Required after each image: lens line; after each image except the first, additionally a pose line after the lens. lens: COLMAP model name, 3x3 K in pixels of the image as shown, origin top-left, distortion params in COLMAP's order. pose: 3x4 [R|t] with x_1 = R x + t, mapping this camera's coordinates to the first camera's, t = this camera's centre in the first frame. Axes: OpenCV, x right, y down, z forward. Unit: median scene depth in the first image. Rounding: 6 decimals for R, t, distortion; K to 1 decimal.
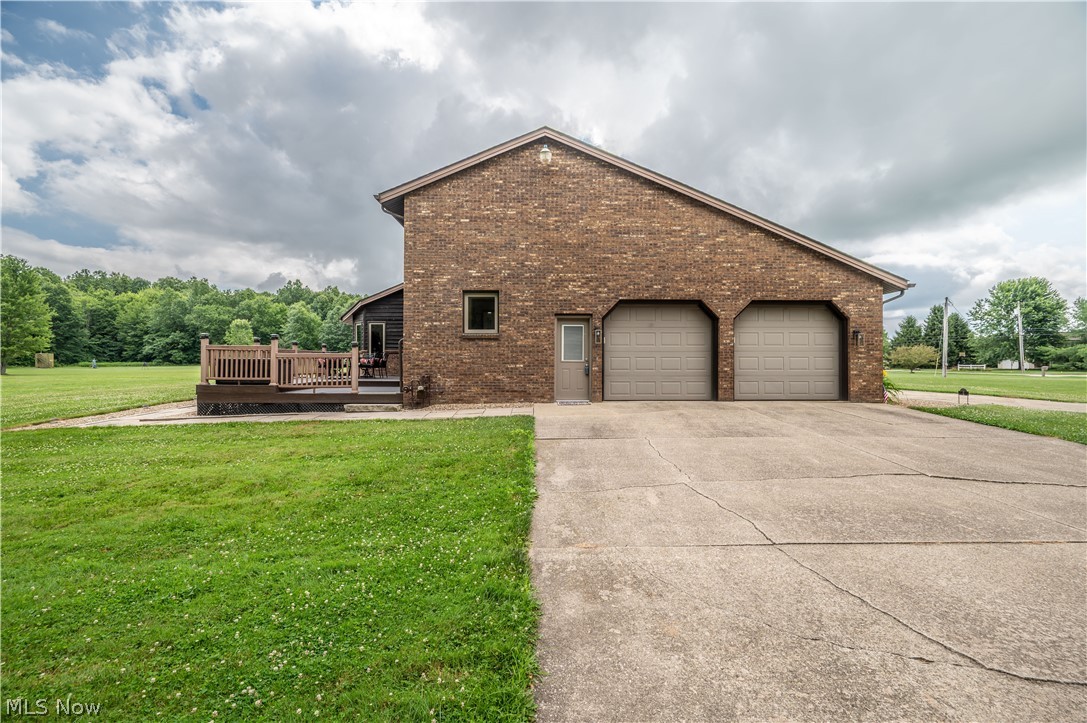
lens RADIAL K [[432.5, 0, 537.7], [0, 432.5, 359.9], [0, 0, 1]] dist [-0.001310, -0.000609]
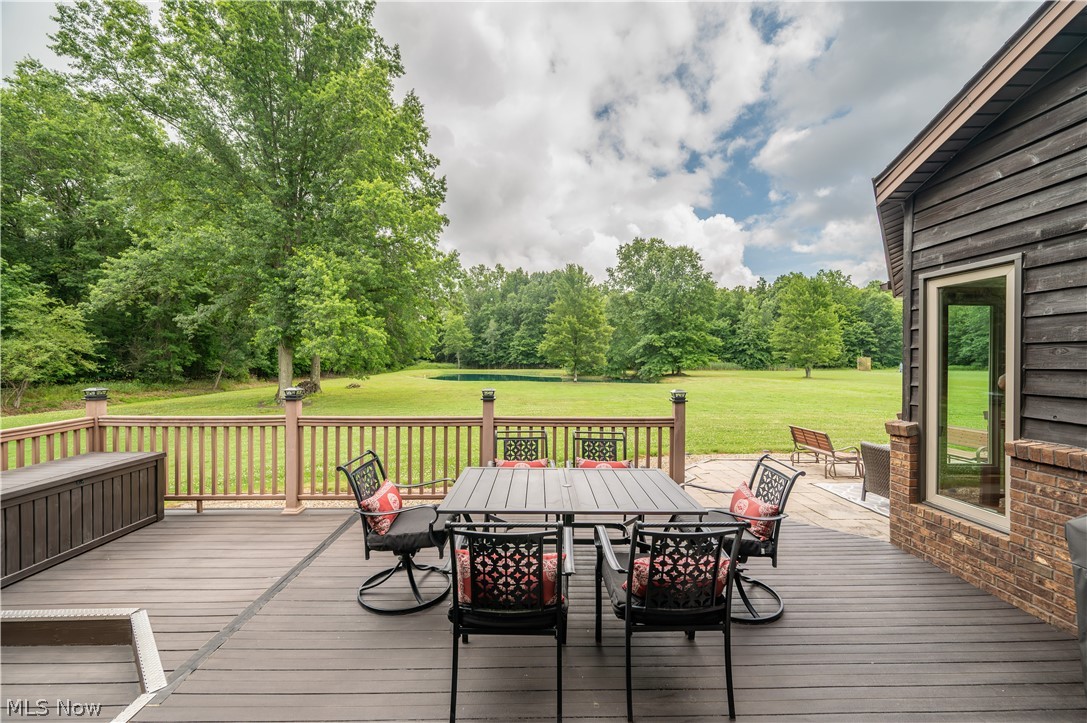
lens RADIAL K [[432.5, 0, 544.0], [0, 432.5, 361.0], [0, 0, 1]] dist [-0.001310, -0.000609]
pose [[0.015168, 0.004202, -0.999876, -0.027759], [-0.000997, 0.999991, 0.004188, -0.007011], [0.999884, 0.000933, 0.015172, 0.113958]]
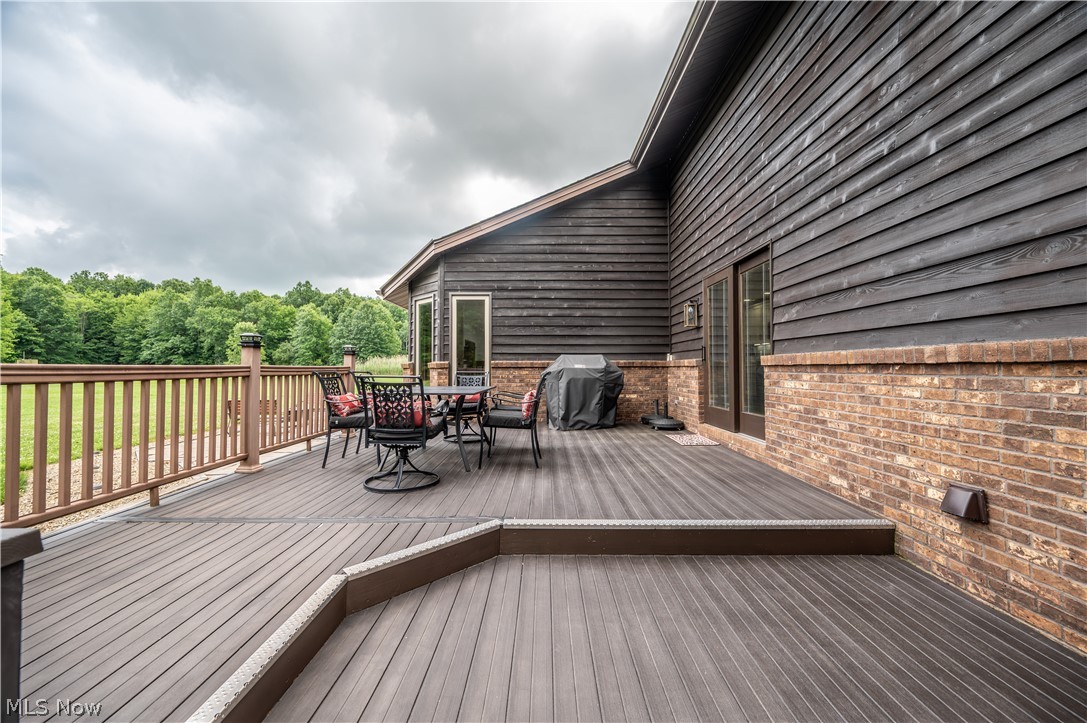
lens RADIAL K [[432.5, 0, 541.2], [0, 432.5, 358.4], [0, 0, 1]] dist [-0.001310, -0.000609]
pose [[0.999917, -0.001803, -0.012738, -0.041125], [0.001629, 0.999905, -0.013678, -0.002681], [0.012761, 0.013656, 0.999825, 0.080434]]
